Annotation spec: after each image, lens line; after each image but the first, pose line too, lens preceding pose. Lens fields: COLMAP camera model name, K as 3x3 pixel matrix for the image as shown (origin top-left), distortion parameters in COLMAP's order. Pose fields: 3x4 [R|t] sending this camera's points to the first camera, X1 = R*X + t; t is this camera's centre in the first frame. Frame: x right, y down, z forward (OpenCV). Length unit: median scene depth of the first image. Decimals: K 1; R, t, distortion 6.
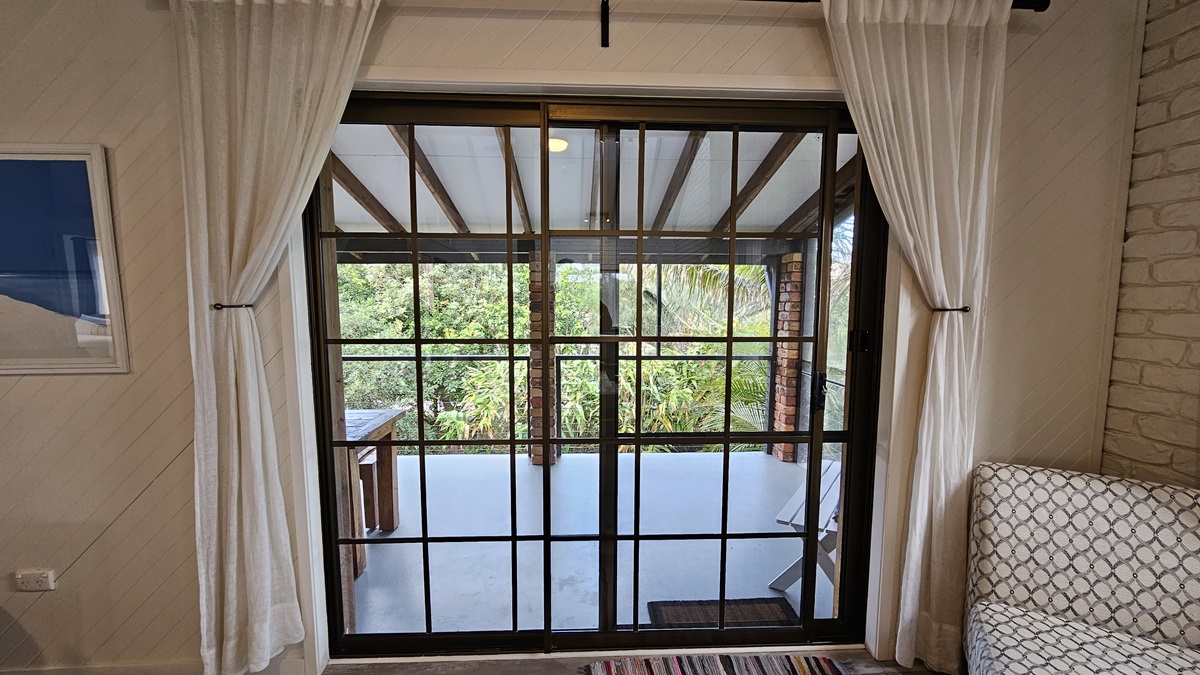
lens RADIAL K [[485.2, 0, 597.1], [0, 485.2, 352.2], [0, 0, 1]] dist [0.000527, -0.004326]
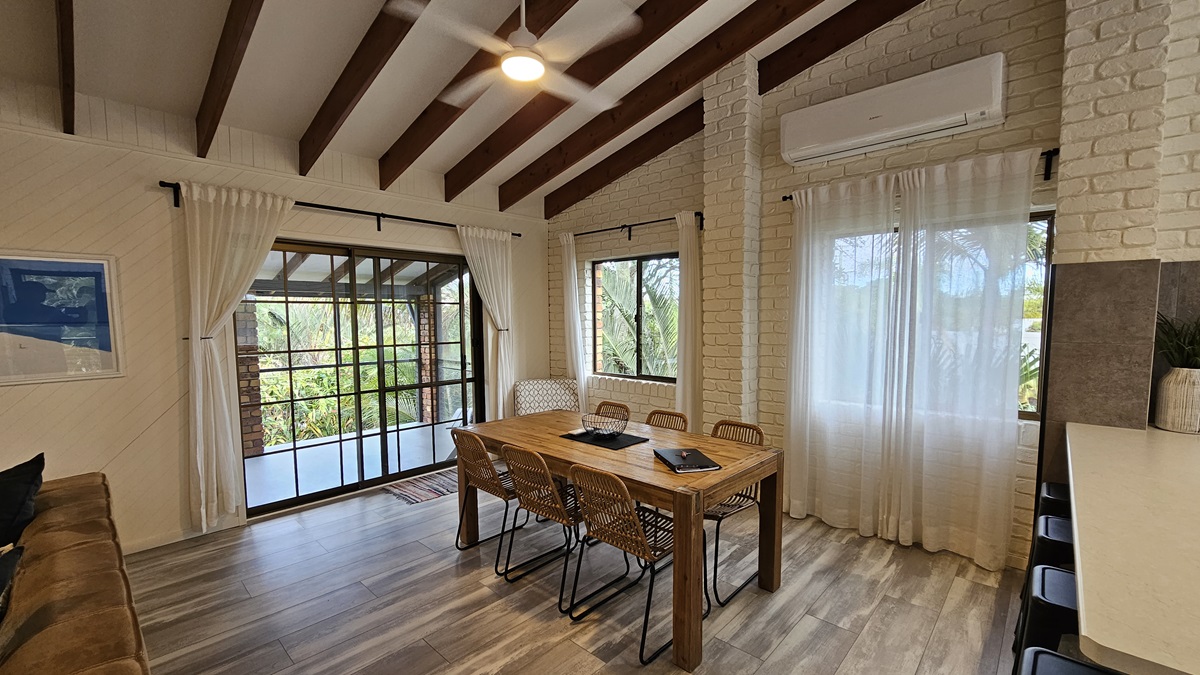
lens RADIAL K [[485.2, 0, 597.1], [0, 485.2, 352.2], [0, 0, 1]] dist [0.000527, -0.004326]
pose [[0.708081, -0.060104, 0.703569, -0.916765], [0.081417, 0.996675, 0.003204, 0.080397], [-0.701422, 0.055014, 0.710620, -1.437099]]
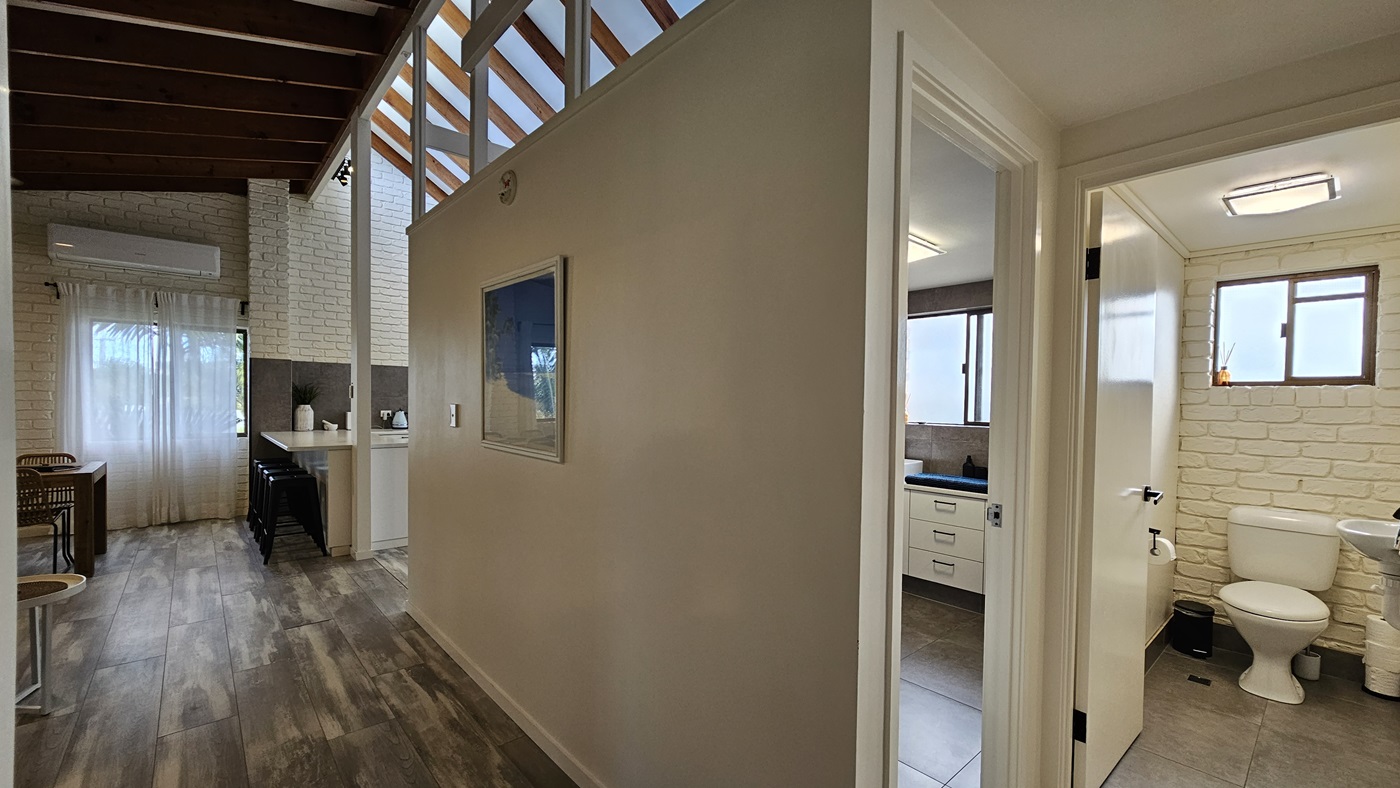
lens RADIAL K [[569.7, 0, 693.5], [0, 569.7, 411.7], [0, 0, 1]] dist [0.000241, 0.000439]
pose [[-0.634678, -0.028453, 0.772253, -3.379318], [0.064833, 0.993838, 0.089899, 0.129531], [-0.770052, 0.107124, -0.628923, -1.243830]]
